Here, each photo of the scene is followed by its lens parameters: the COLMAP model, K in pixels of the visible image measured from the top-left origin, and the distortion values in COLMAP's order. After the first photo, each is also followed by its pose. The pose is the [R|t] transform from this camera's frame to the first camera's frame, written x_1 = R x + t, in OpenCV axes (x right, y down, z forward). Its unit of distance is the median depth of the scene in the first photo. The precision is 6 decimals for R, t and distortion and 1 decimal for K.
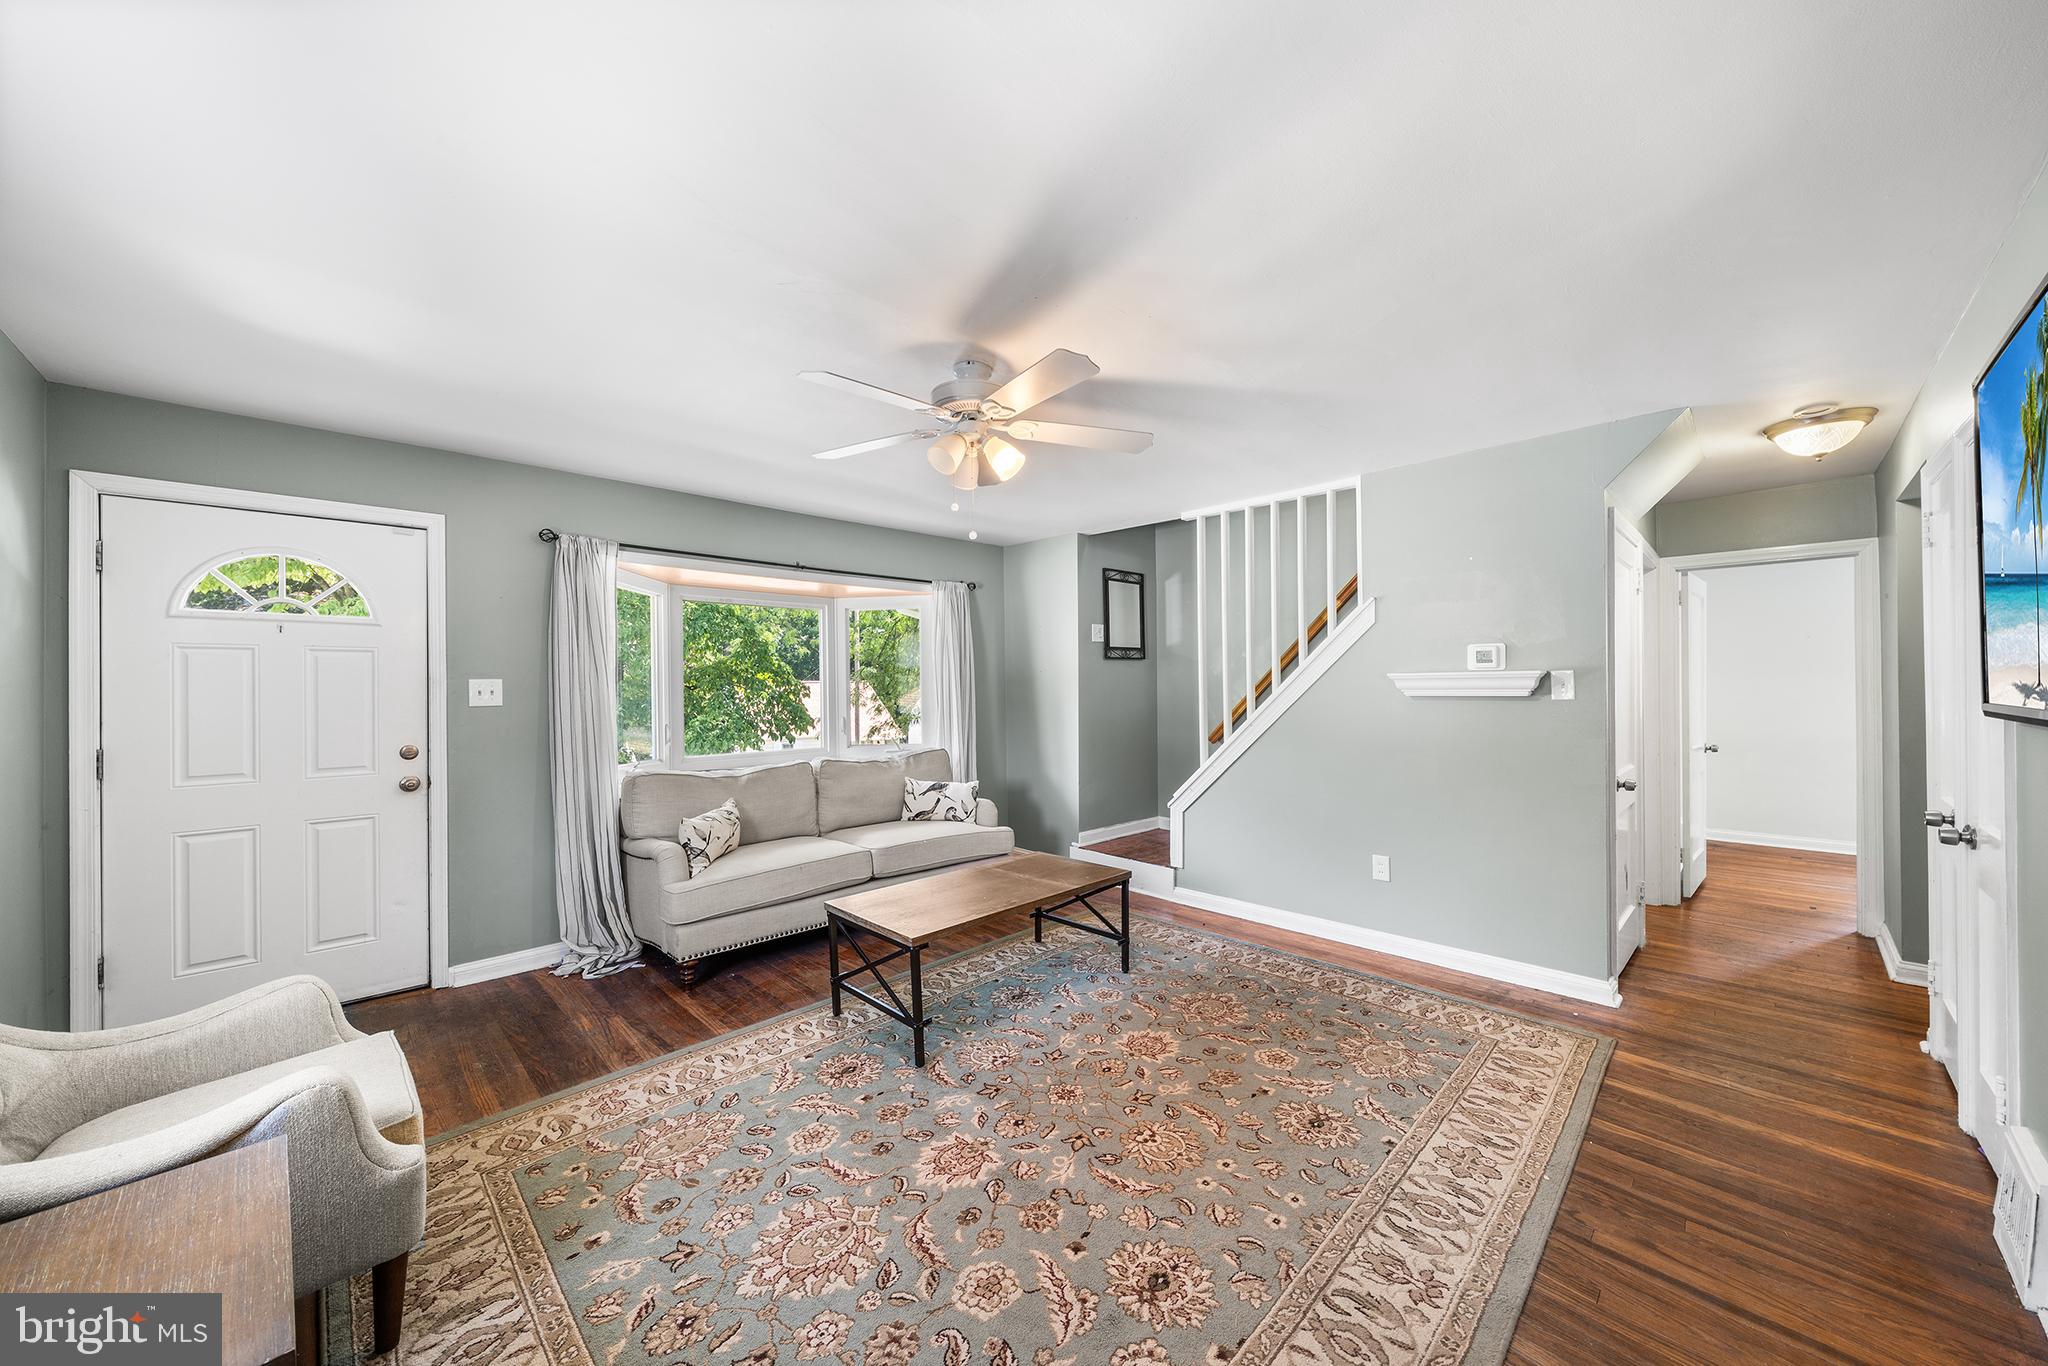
lens RADIAL K [[710.8, 0, 1018.5], [0, 710.8, 672.5], [0, 0, 1]] dist [-0.005759, -0.000103]
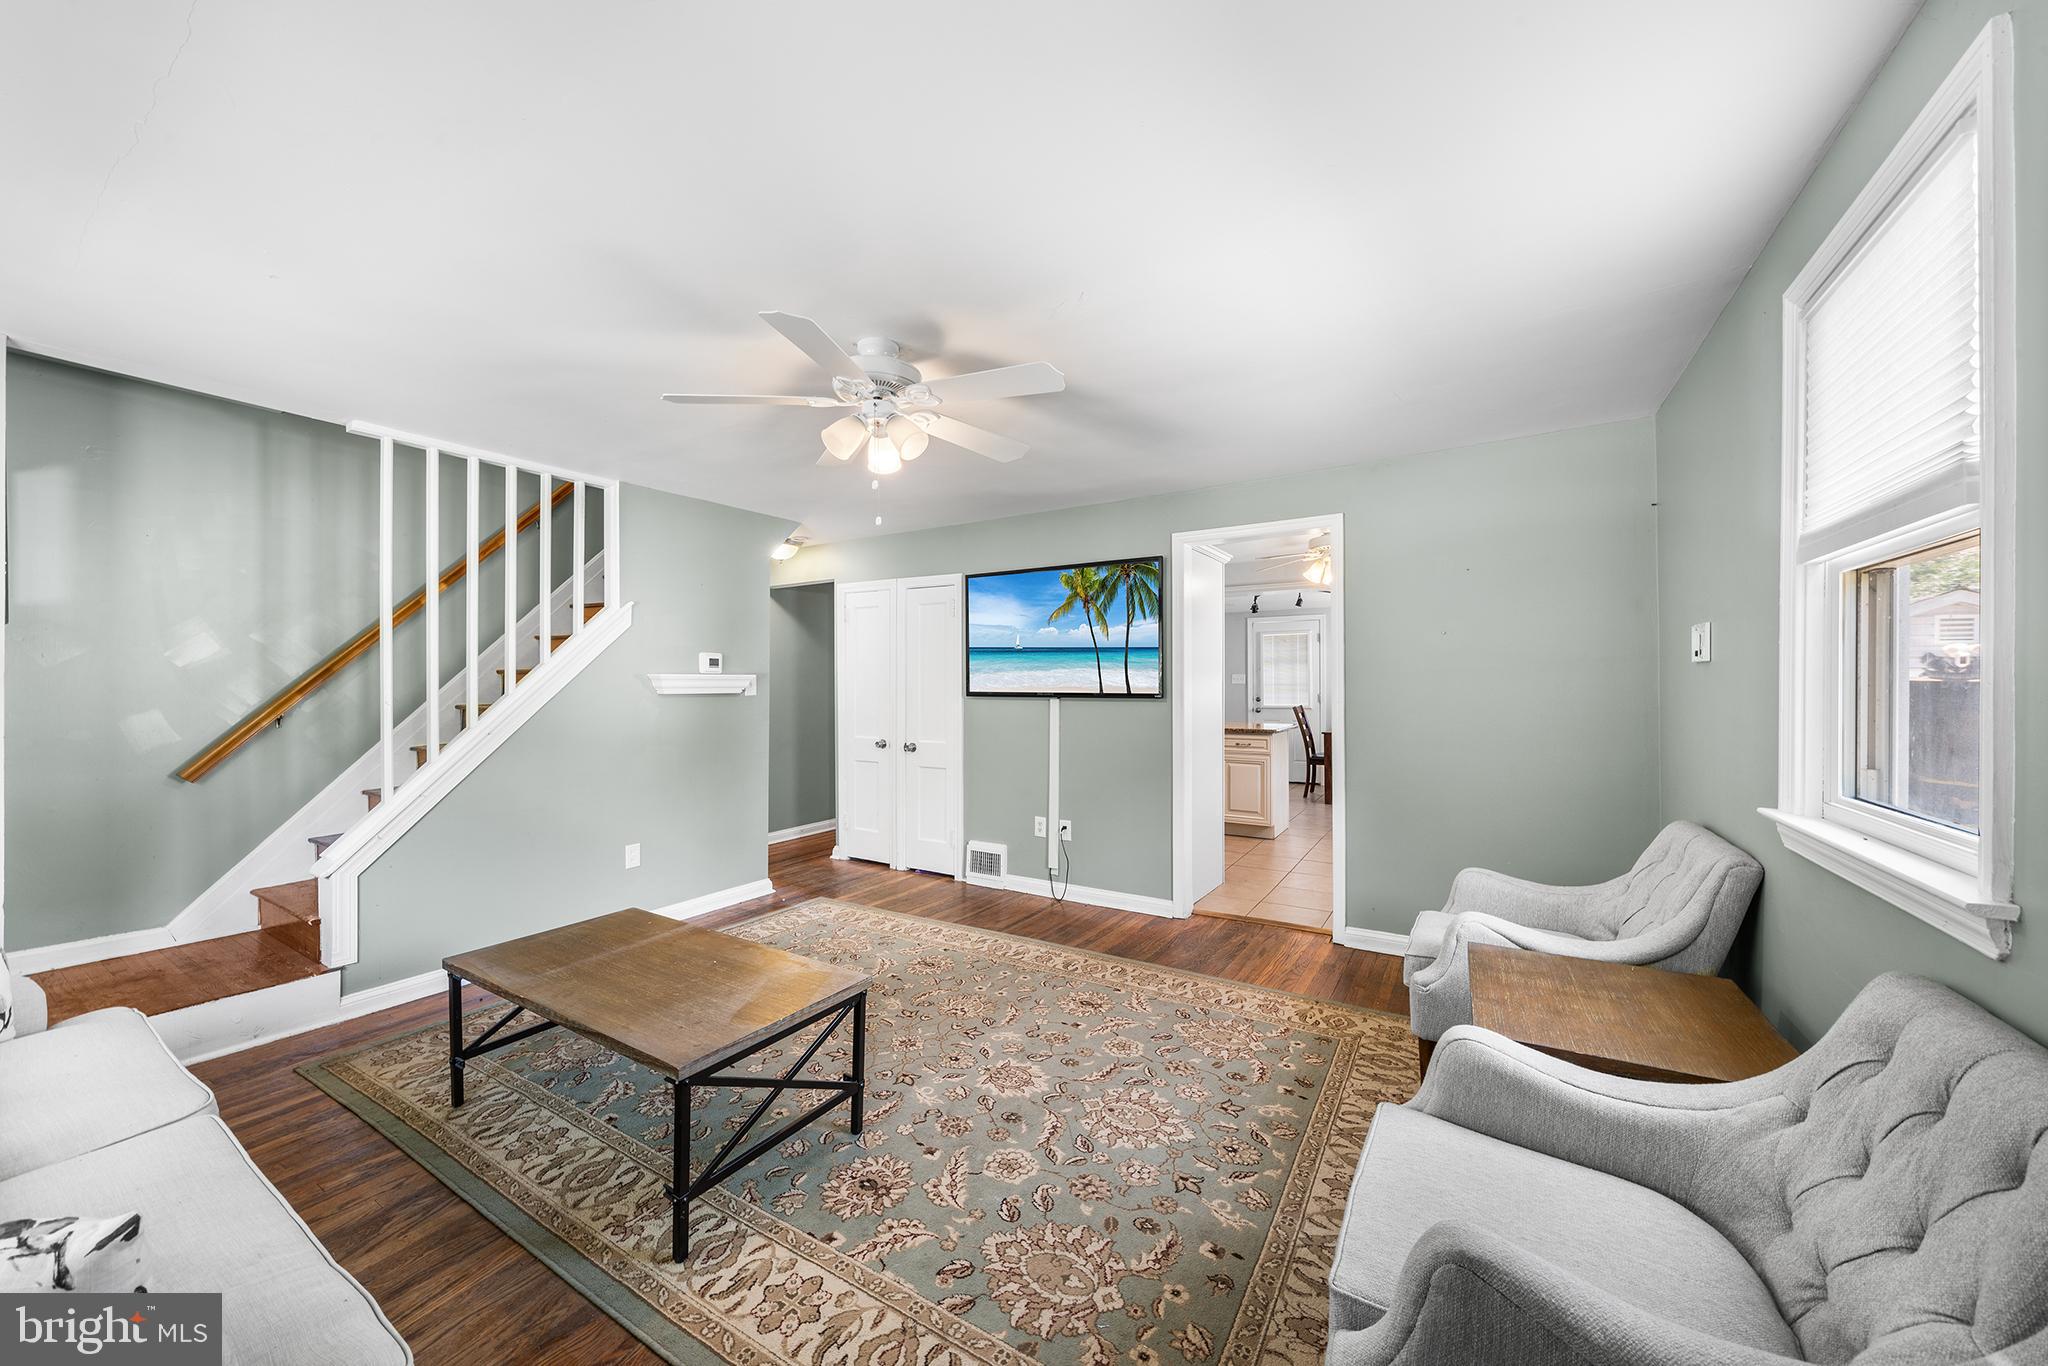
lens RADIAL K [[742.0, 0, 1018.5], [0, 742.0, 693.8], [0, 0, 1]] dist [-0.017774, -0.000059]
pose [[-0.230682, -0.003669, 0.973022, -1.220860], [-0.011699, 0.999931, 0.000996, 0.041745], [-0.972959, -0.011154, -0.230709, 1.215582]]
